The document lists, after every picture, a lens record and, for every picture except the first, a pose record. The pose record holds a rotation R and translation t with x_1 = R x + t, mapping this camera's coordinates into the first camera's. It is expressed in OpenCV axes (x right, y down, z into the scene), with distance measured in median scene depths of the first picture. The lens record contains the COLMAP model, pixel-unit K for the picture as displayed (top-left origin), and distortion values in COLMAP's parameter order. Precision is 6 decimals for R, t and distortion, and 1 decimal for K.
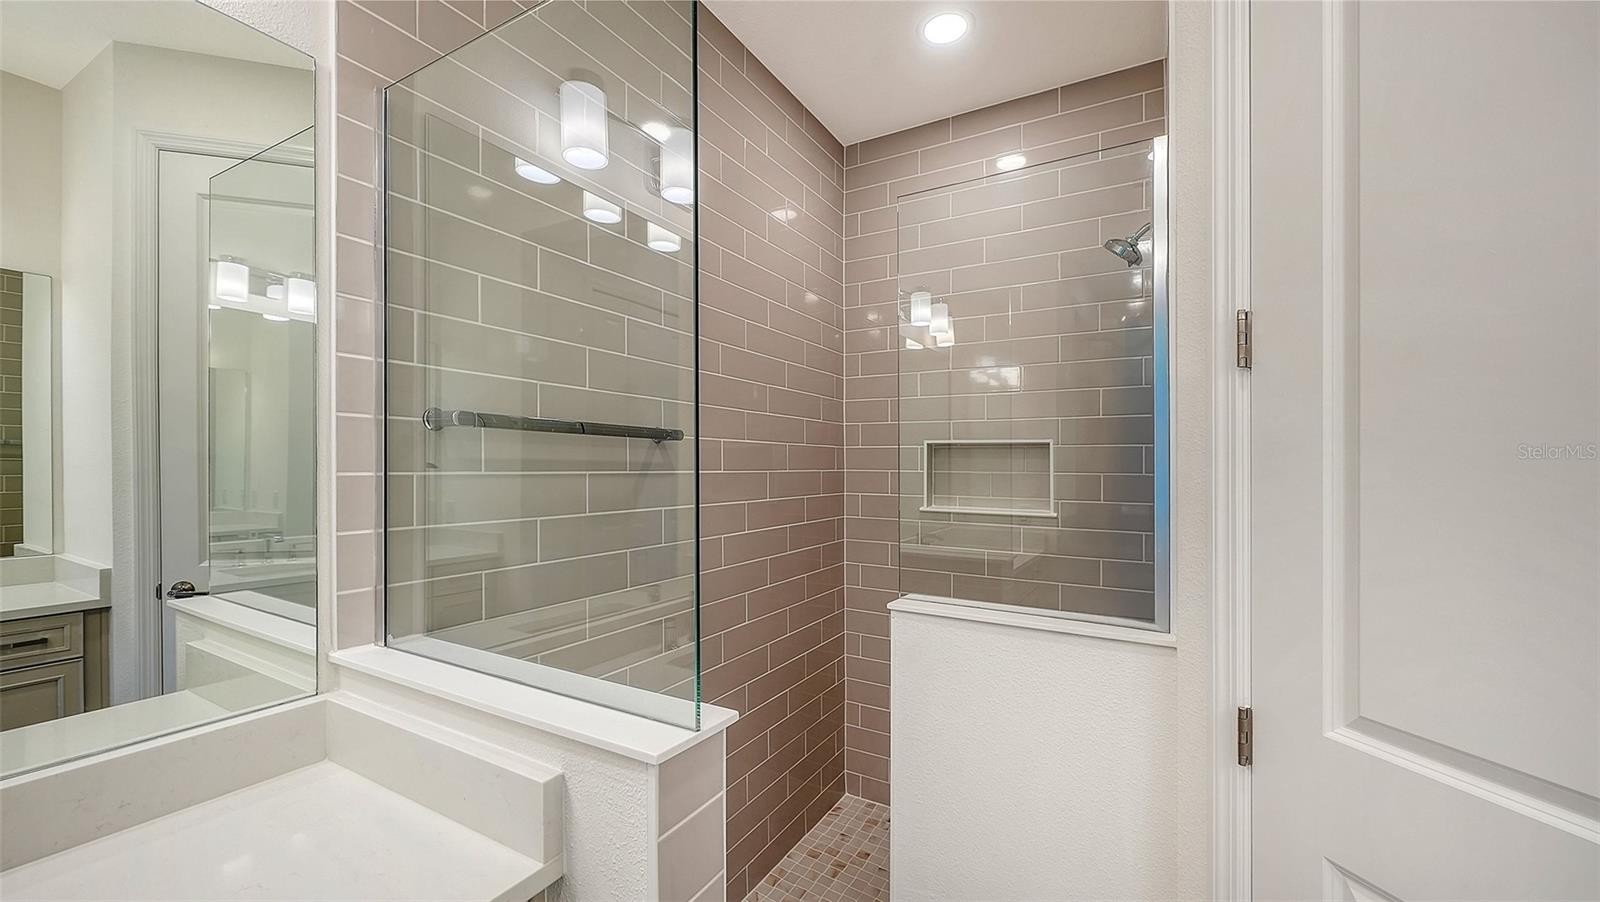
lens RADIAL K [[626.1, 0, 799.3], [0, 626.1, 458.7], [0, 0, 1]] dist [0.003100, 0.000140]
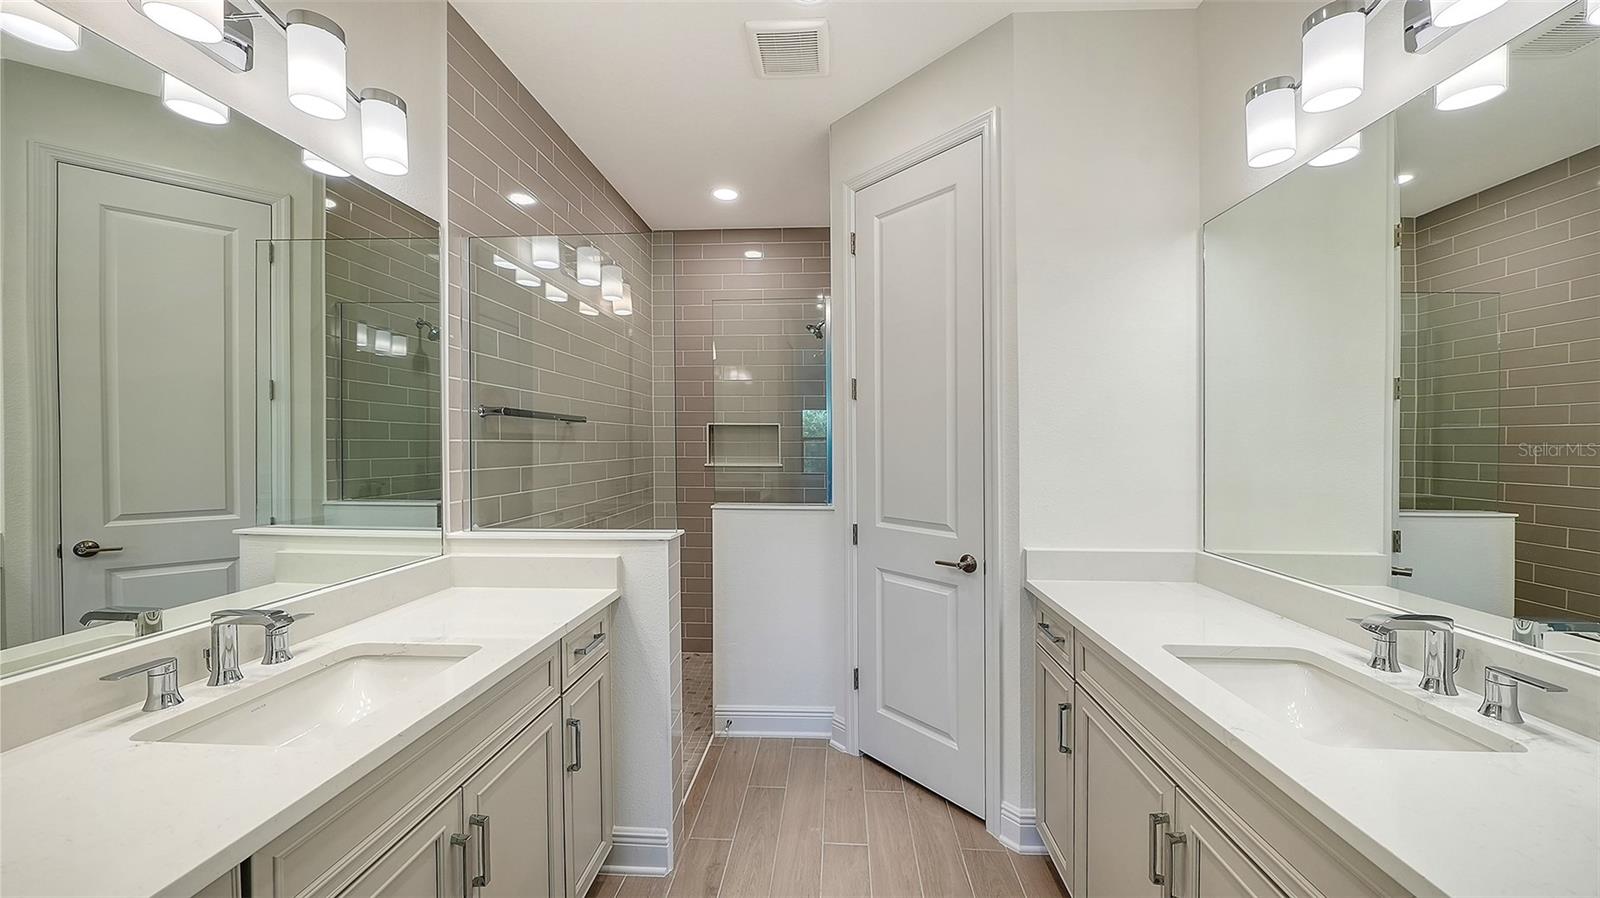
lens RADIAL K [[553.0, 0, 802.8], [0, 553.0, 442.8], [0, 0, 1]] dist [-0.001215, -0.000144]
pose [[0.897519, -0.007951, 0.440904, -0.268058], [0.002718, 0.999918, 0.012498, 0.007341], [-0.440968, -0.010019, 0.897467, -0.513060]]
